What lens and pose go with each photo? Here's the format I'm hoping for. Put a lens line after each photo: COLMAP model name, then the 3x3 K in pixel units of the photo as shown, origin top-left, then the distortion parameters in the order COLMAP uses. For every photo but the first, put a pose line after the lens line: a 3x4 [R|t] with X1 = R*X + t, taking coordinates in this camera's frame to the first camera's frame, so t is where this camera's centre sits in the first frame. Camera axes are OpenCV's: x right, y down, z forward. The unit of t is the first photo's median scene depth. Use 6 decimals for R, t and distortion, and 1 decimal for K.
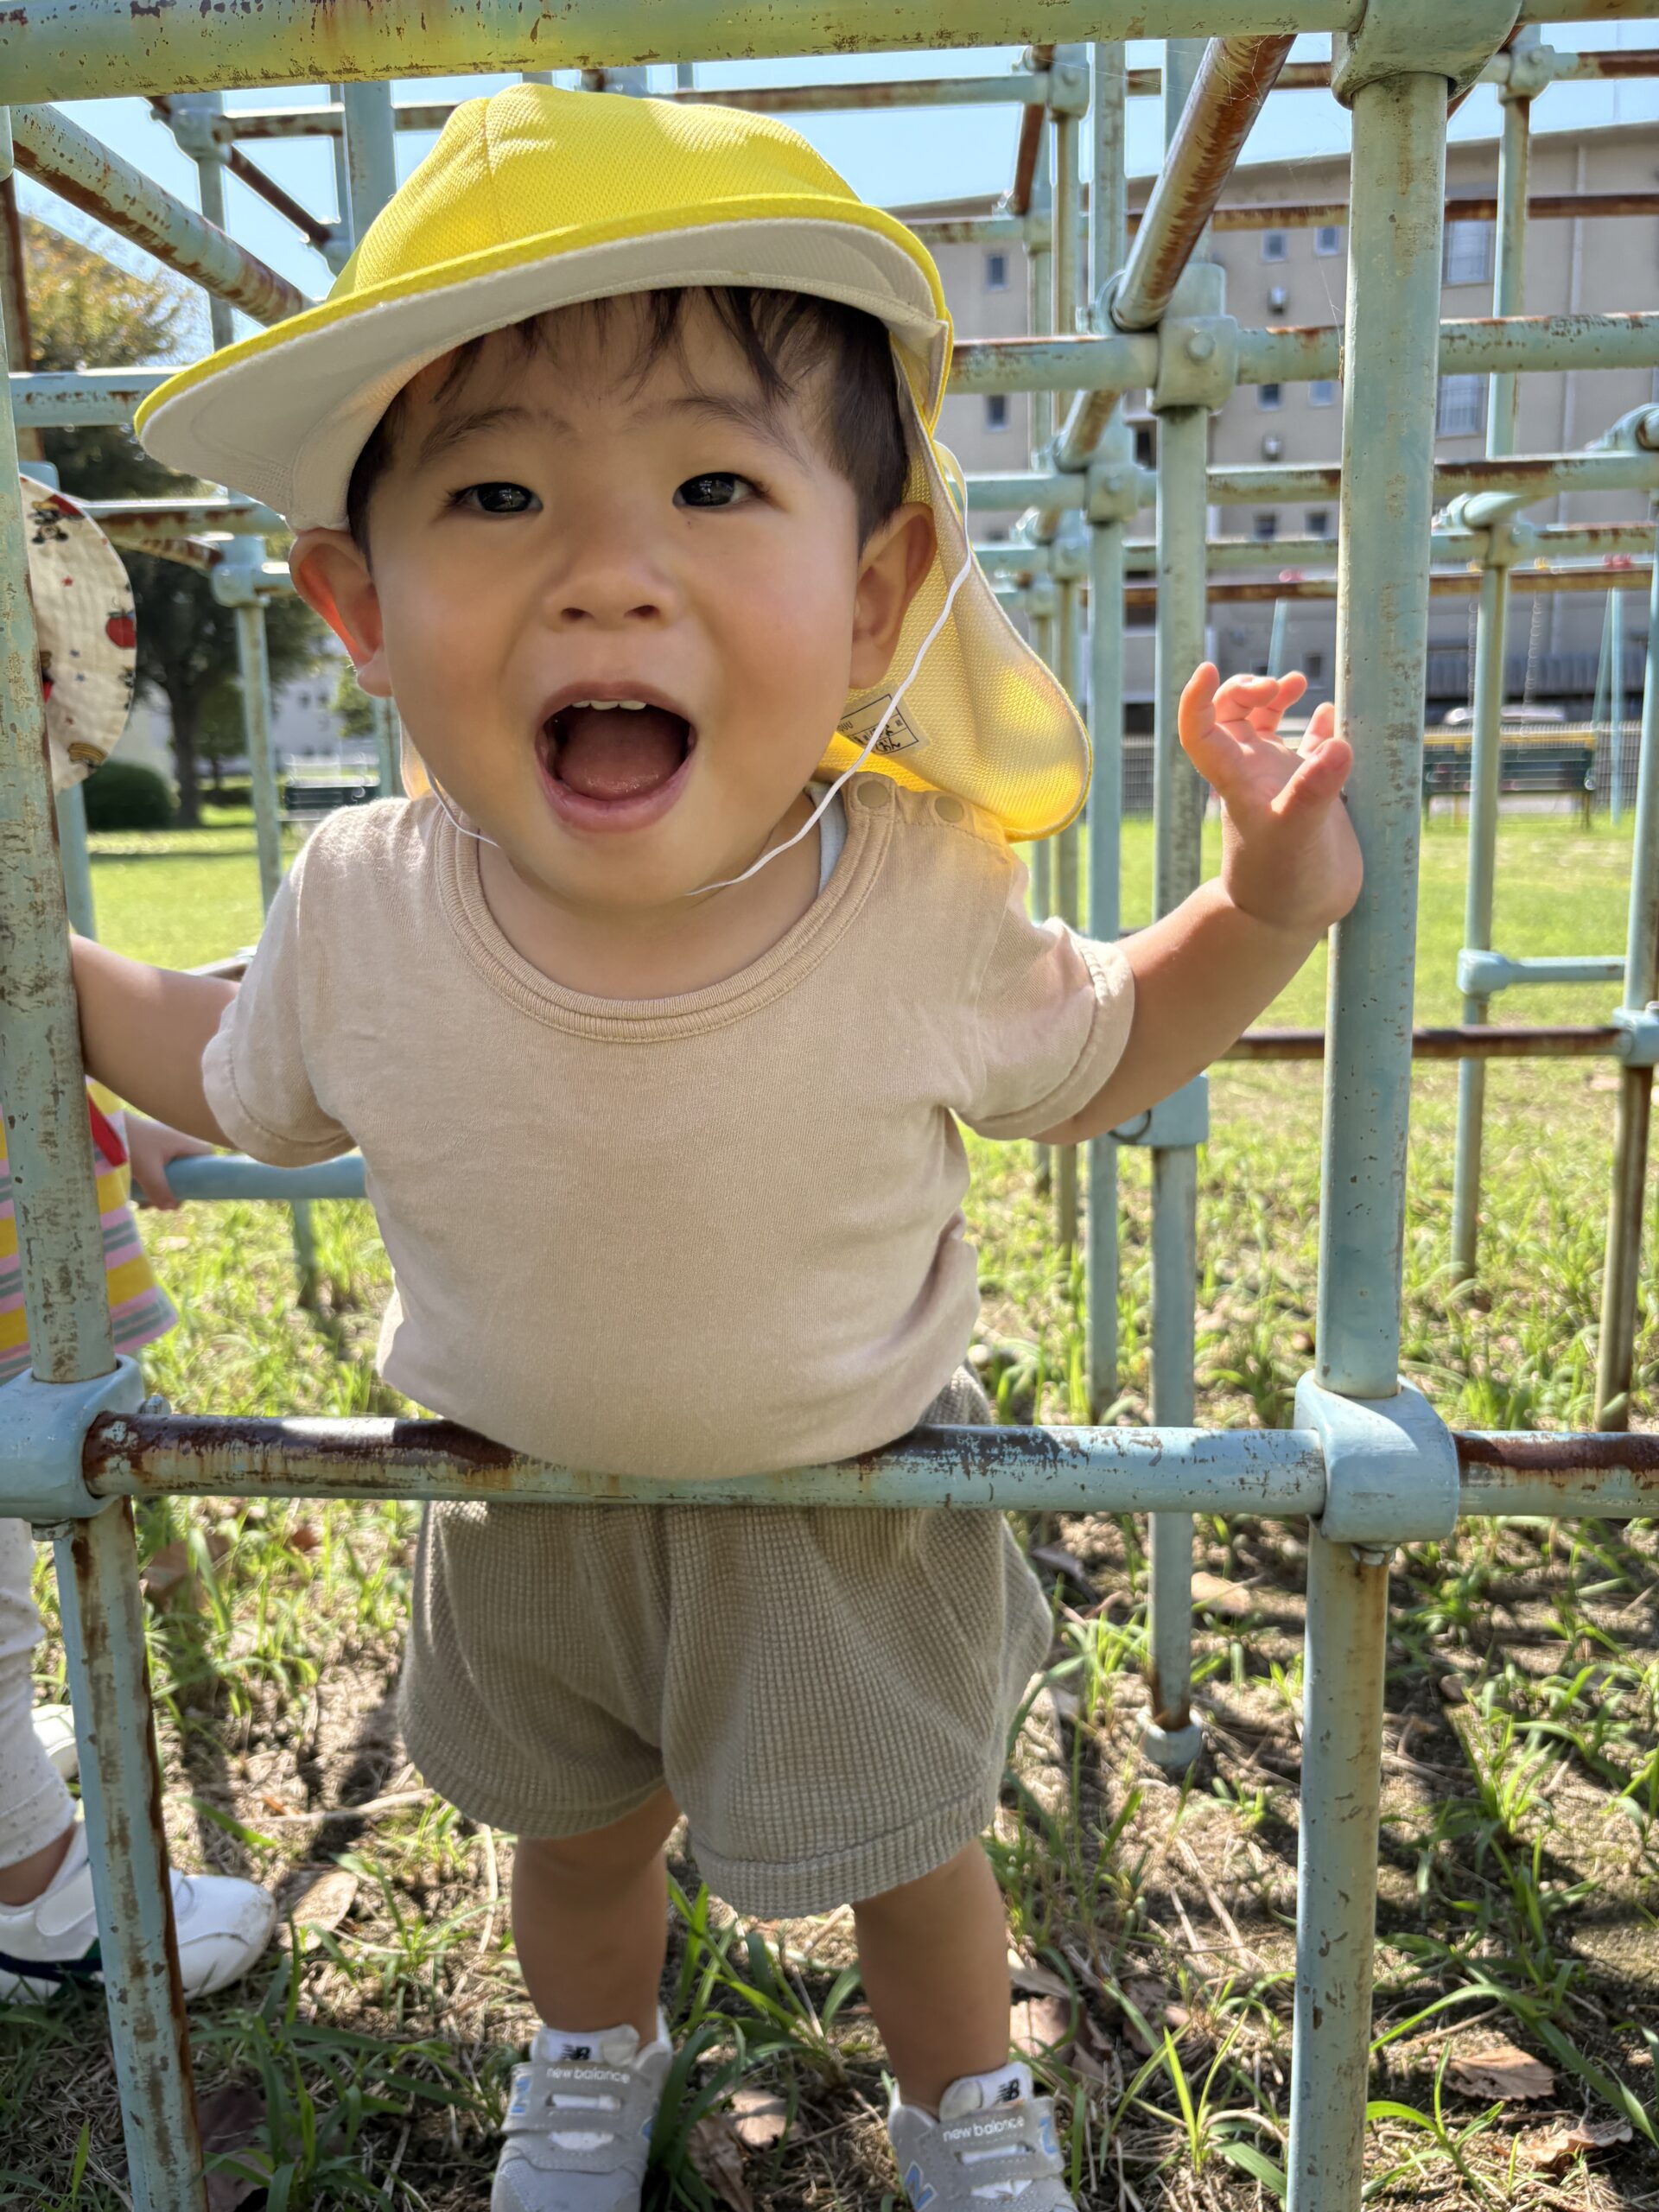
lens RADIAL K [[1694.7, 0, 829.5], [0, 1694.7, 1106.0], [0, 0, 1]] dist [0.000947, 0.002799]
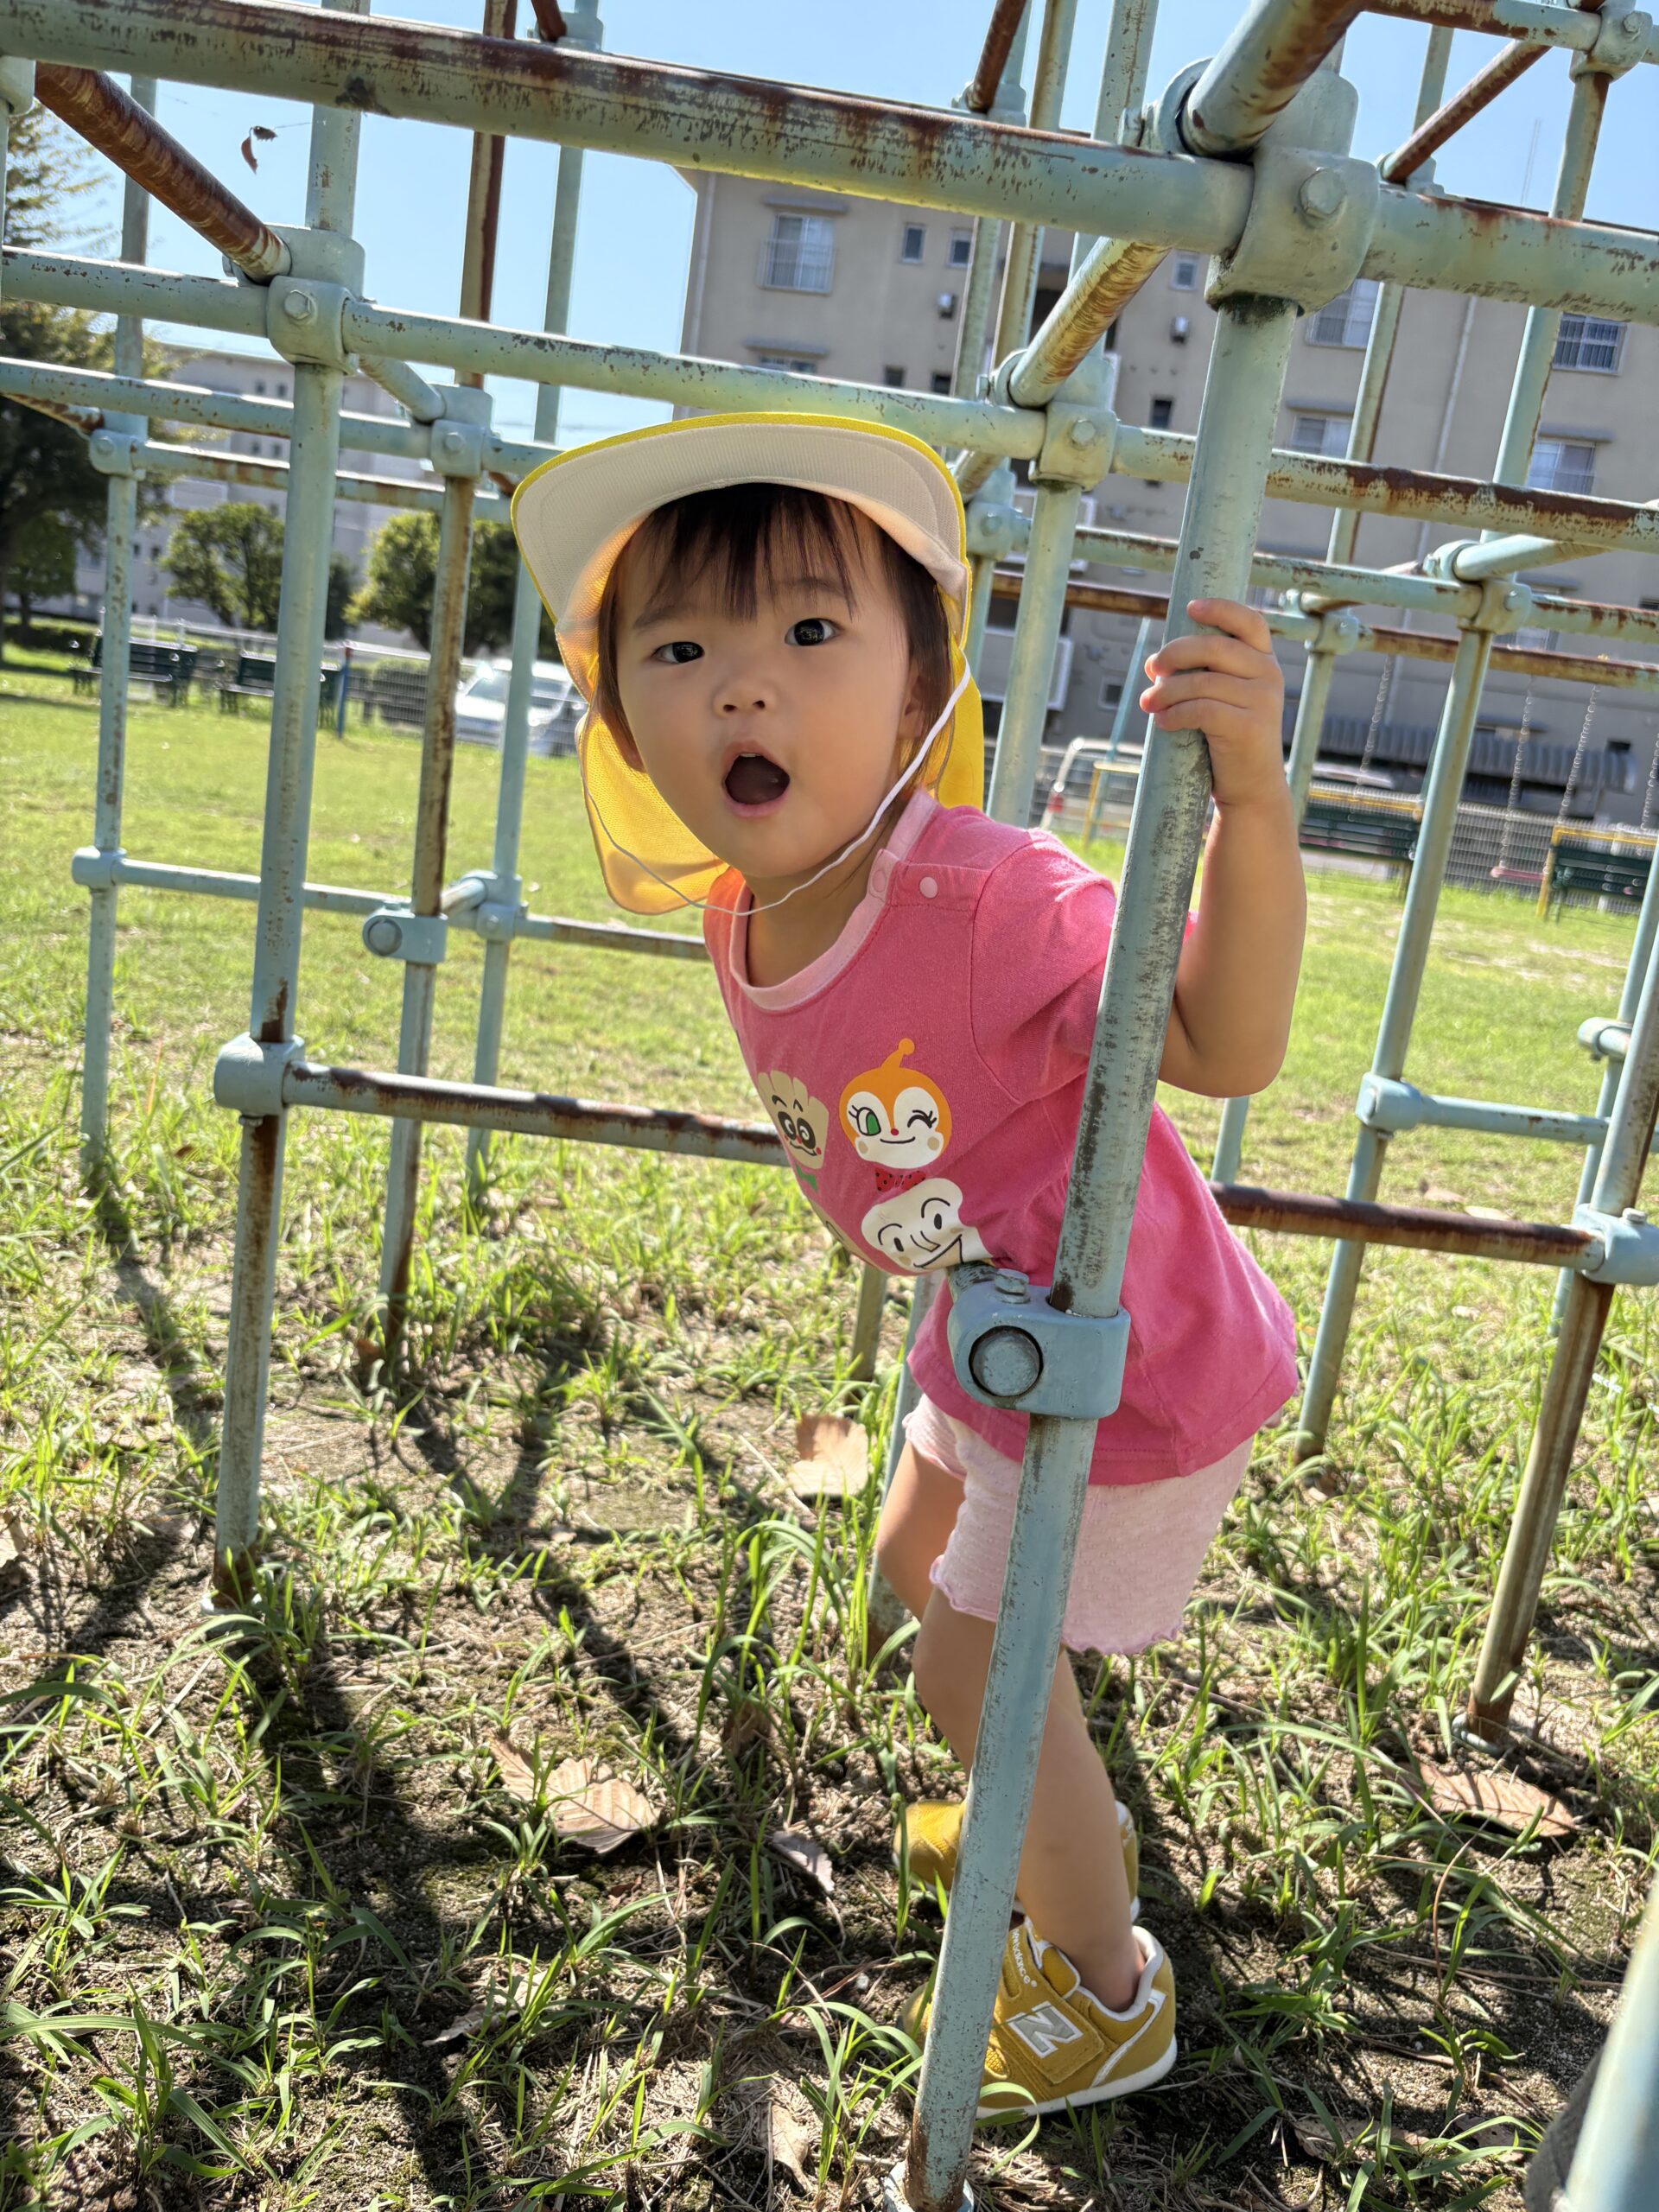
lens RADIAL K [[1658.6, 0, 829.5], [0, 1658.6, 1106.0], [0, 0, 1]] dist [-0.004574, -0.006608]
pose [[0.982720, 0.138095, 0.123254, 0.008013], [-0.141758, 0.989670, 0.021421, -0.055206], [-0.119022, -0.038523, 0.992144, 0.208476]]
